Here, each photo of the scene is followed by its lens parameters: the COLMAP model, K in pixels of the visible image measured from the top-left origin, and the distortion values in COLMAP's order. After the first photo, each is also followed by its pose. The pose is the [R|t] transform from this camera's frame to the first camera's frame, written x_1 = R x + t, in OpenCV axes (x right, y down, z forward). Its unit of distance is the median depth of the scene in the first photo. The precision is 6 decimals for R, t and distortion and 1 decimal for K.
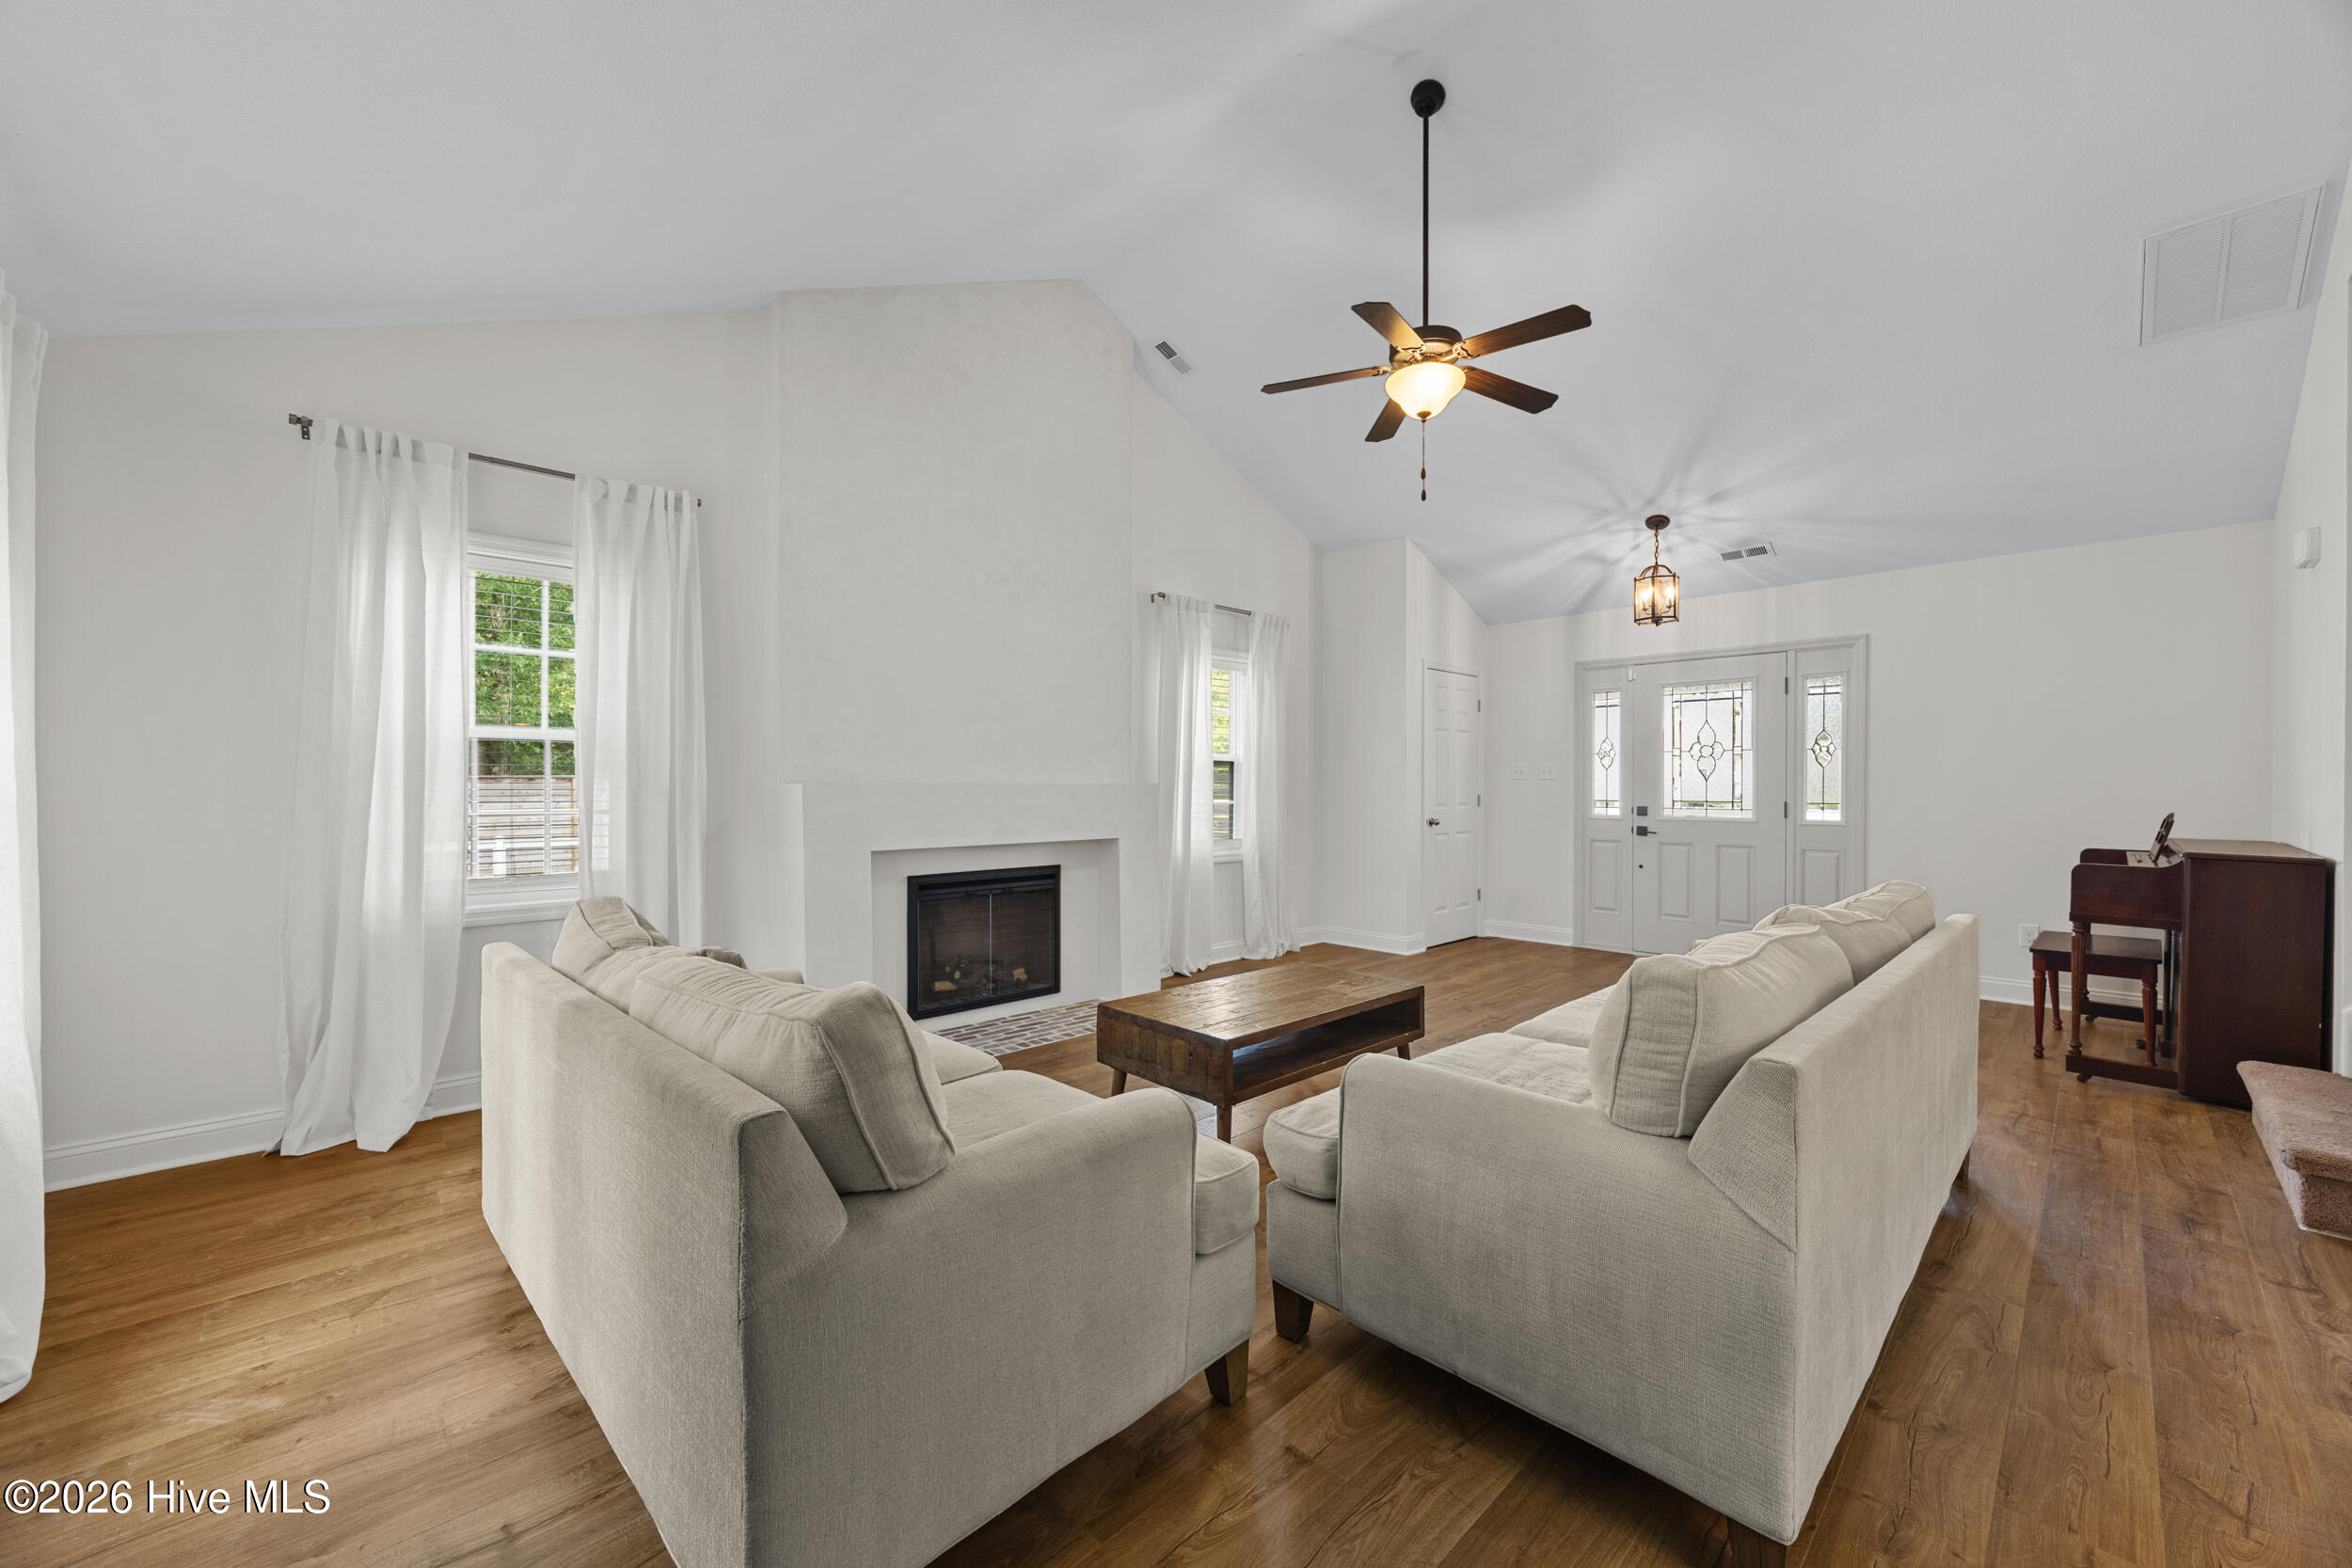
lens RADIAL K [[895.3, 0, 1166.3], [0, 895.3, 793.5], [0, 0, 1]] dist [-0.001541, 0.000373]
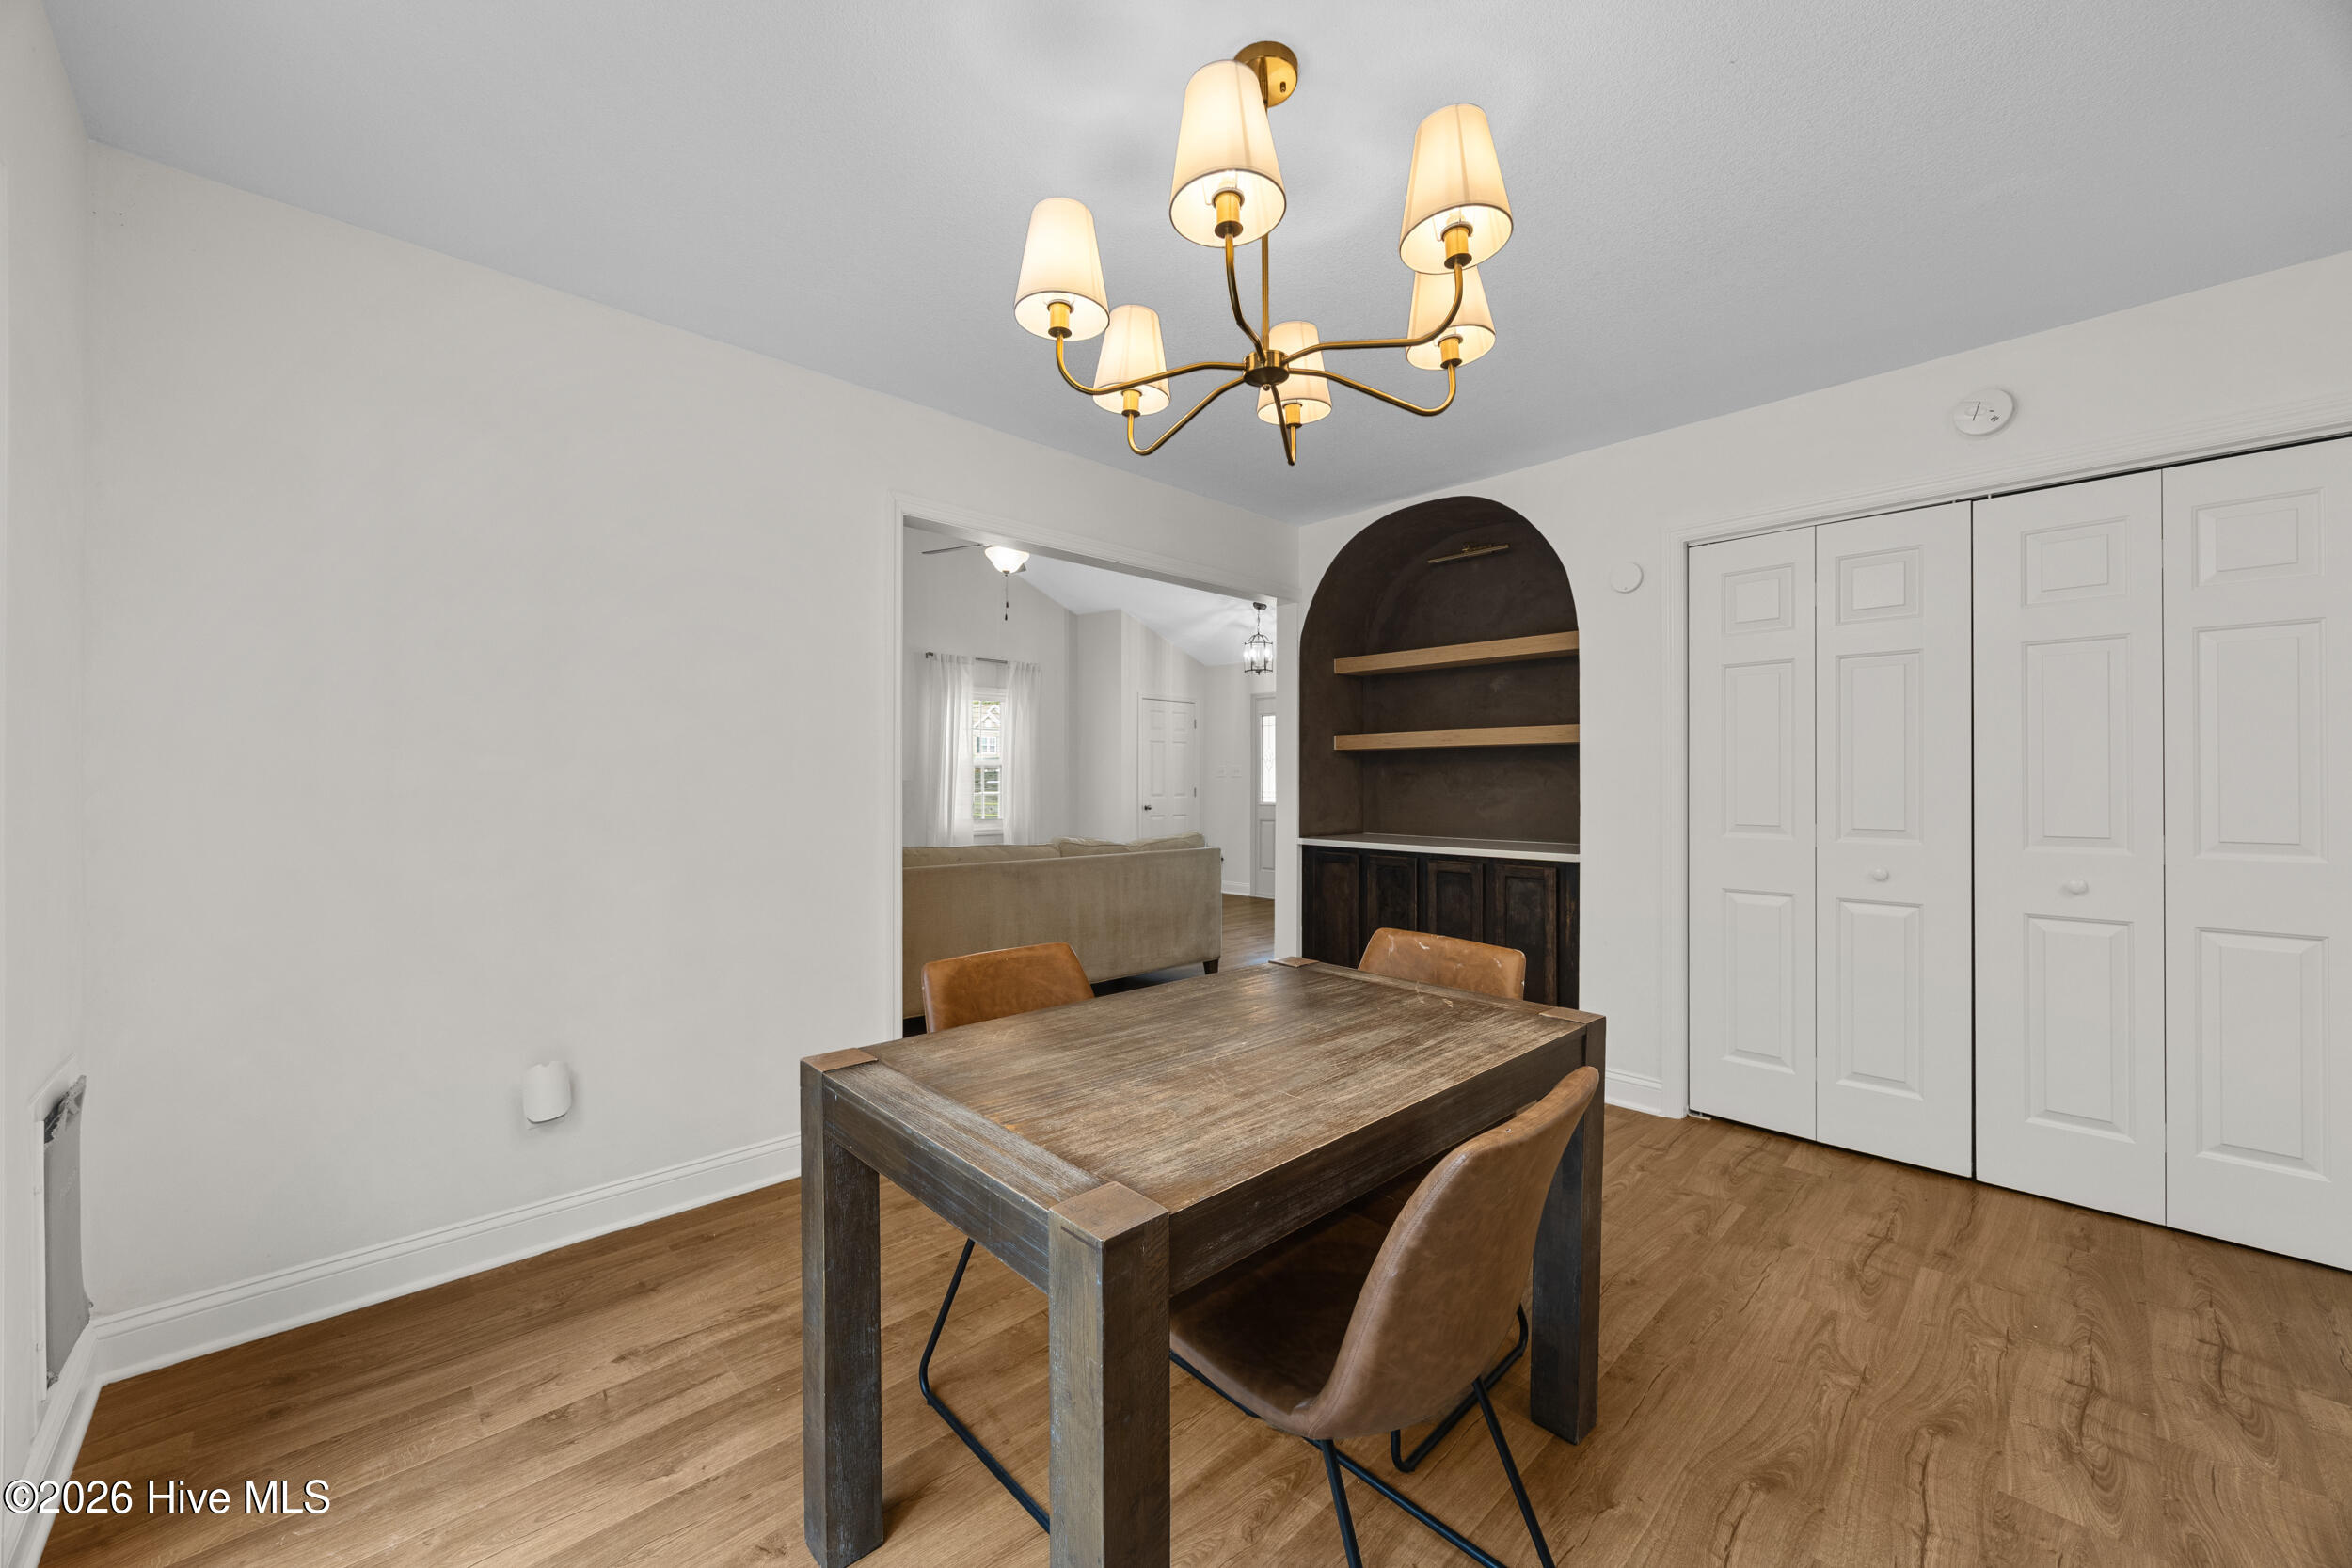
lens RADIAL K [[895.3, 0, 1162.1], [0, 895.3, 789.3], [0, 0, 1]] dist [-0.001541, 0.000373]
pose [[0.999994, 0.000676, -0.003268, 0.369658], [-0.000676, 1.000000, -0.000217, 0.004041], [0.003267, 0.000219, 0.999995, -0.465766]]
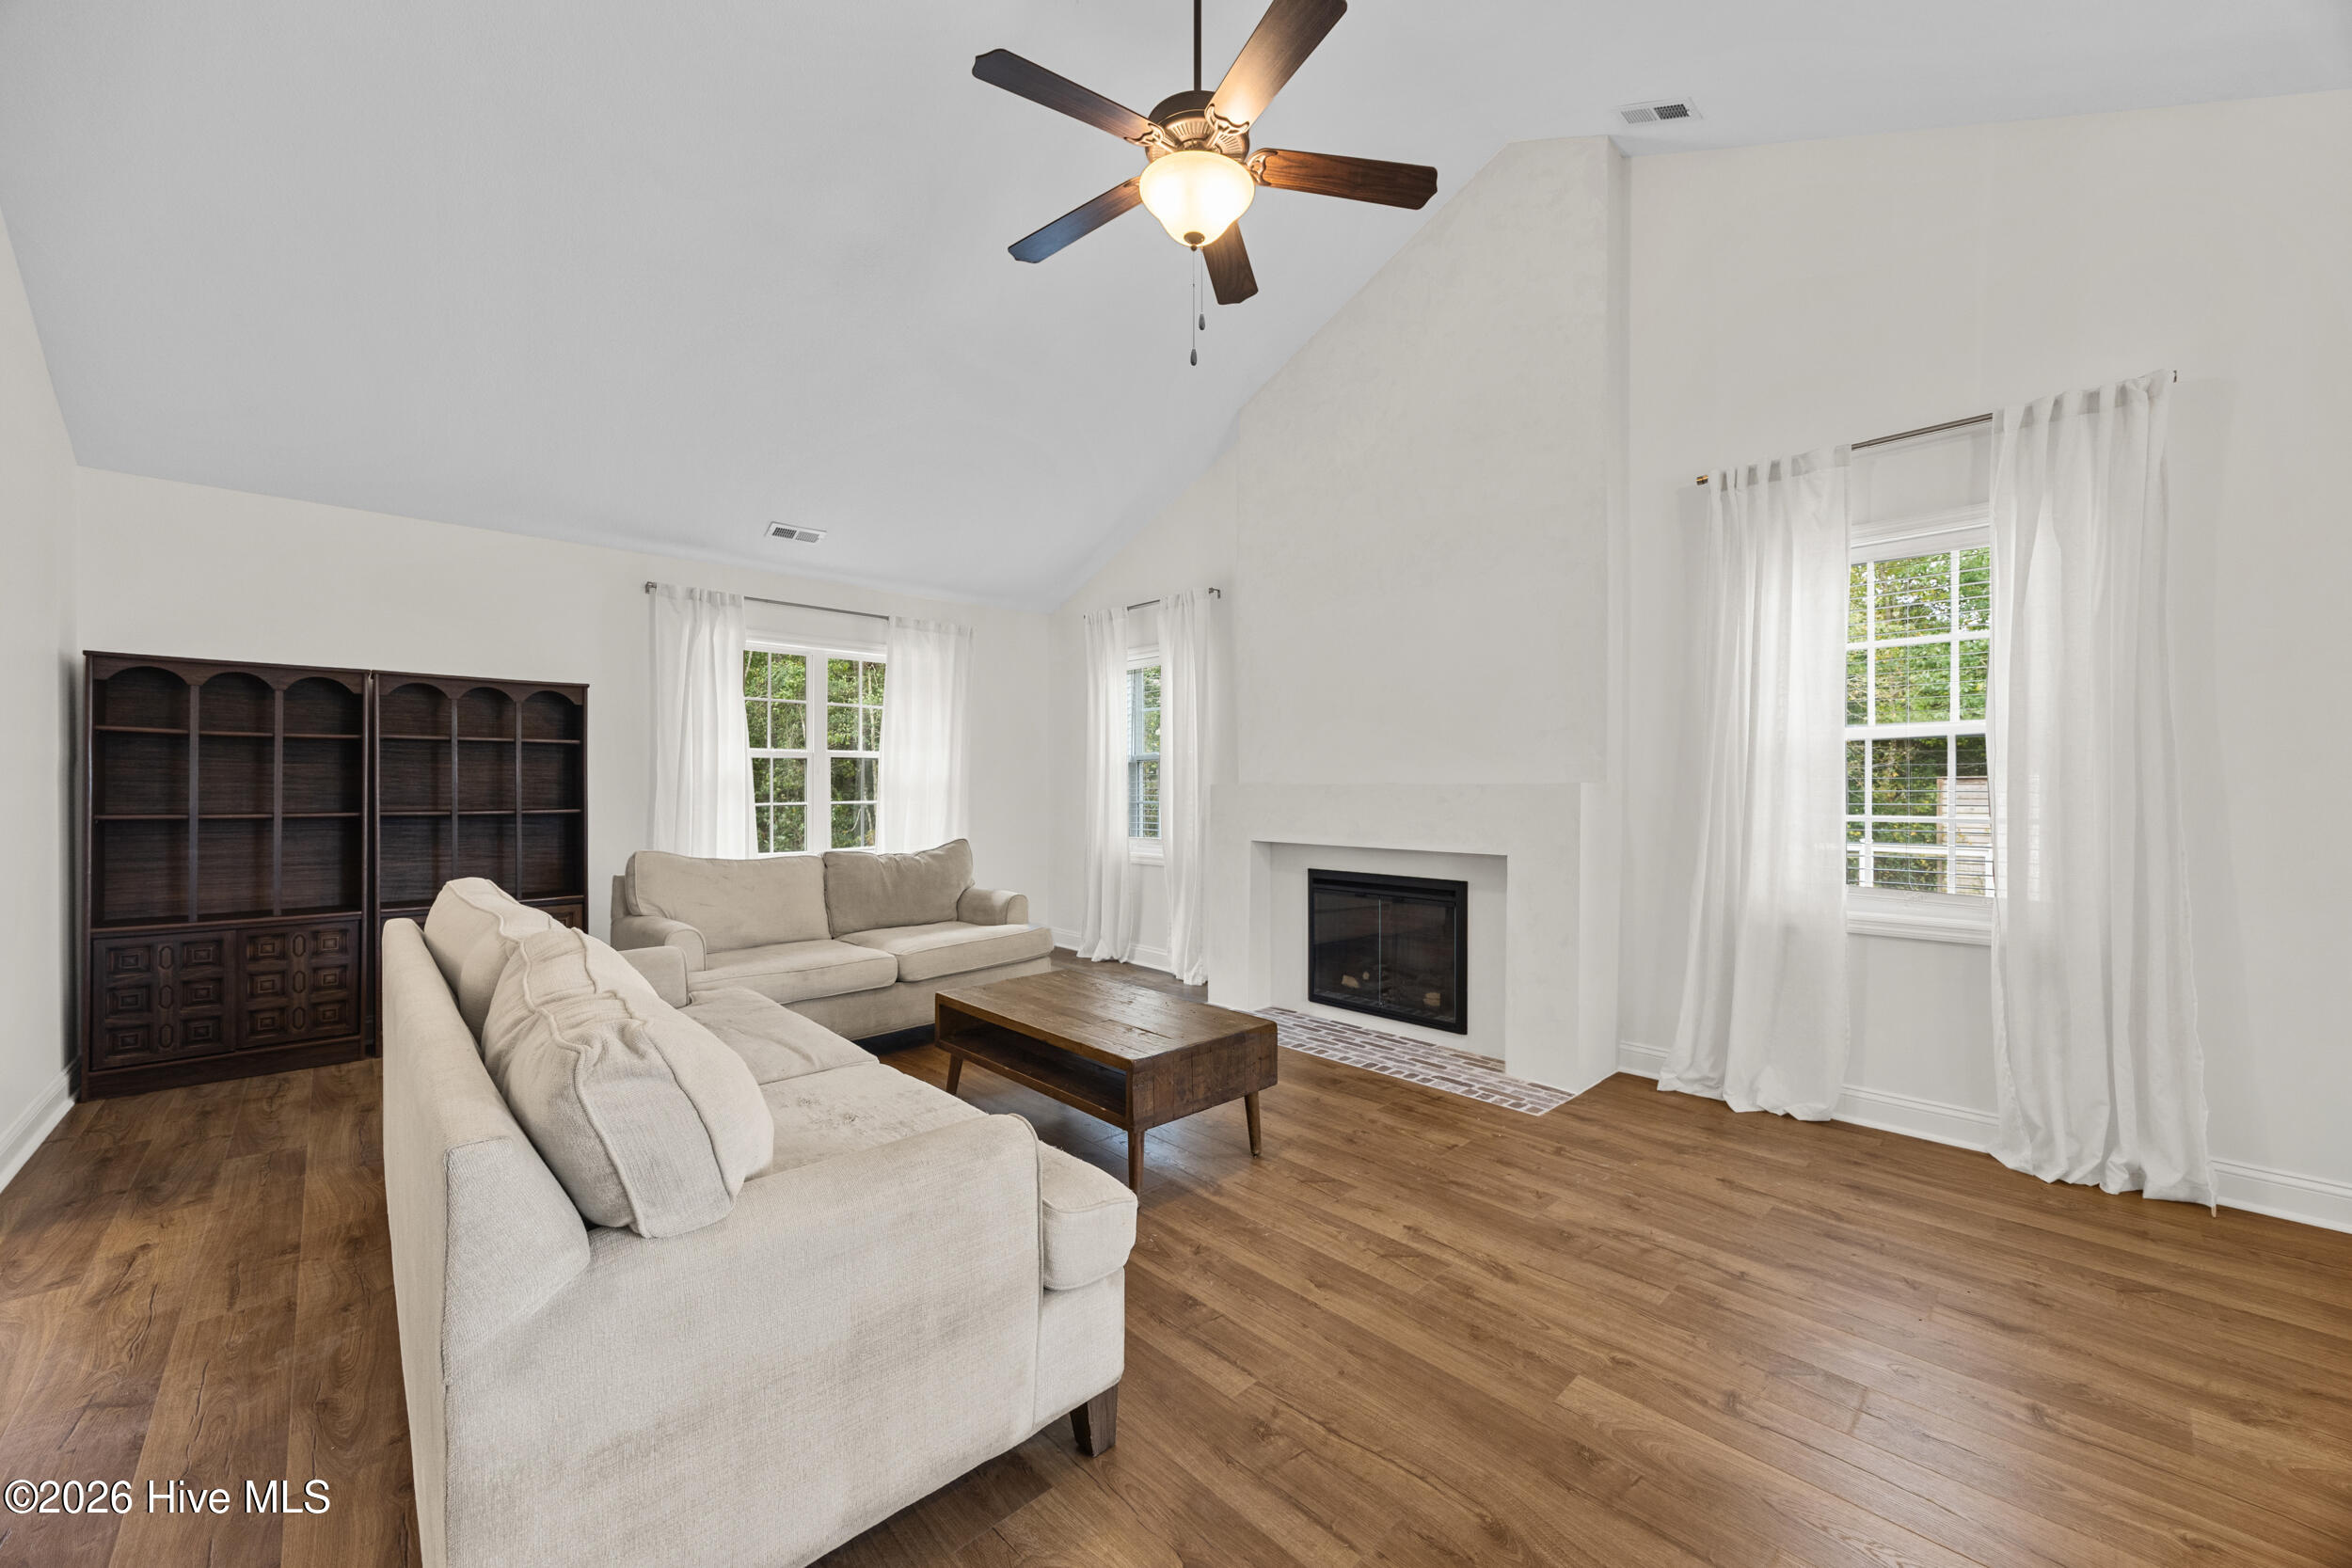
lens RADIAL K [[895.3, 0, 1165.2], [0, 895.3, 787.1], [0, 0, 1]] dist [-0.001541, 0.000373]
pose [[-0.006109, 0.000112, -0.999981, 0.596151], [-0.009179, 0.999958, 0.000168, -0.004176], [0.999939, 0.009180, -0.006107, 0.608320]]
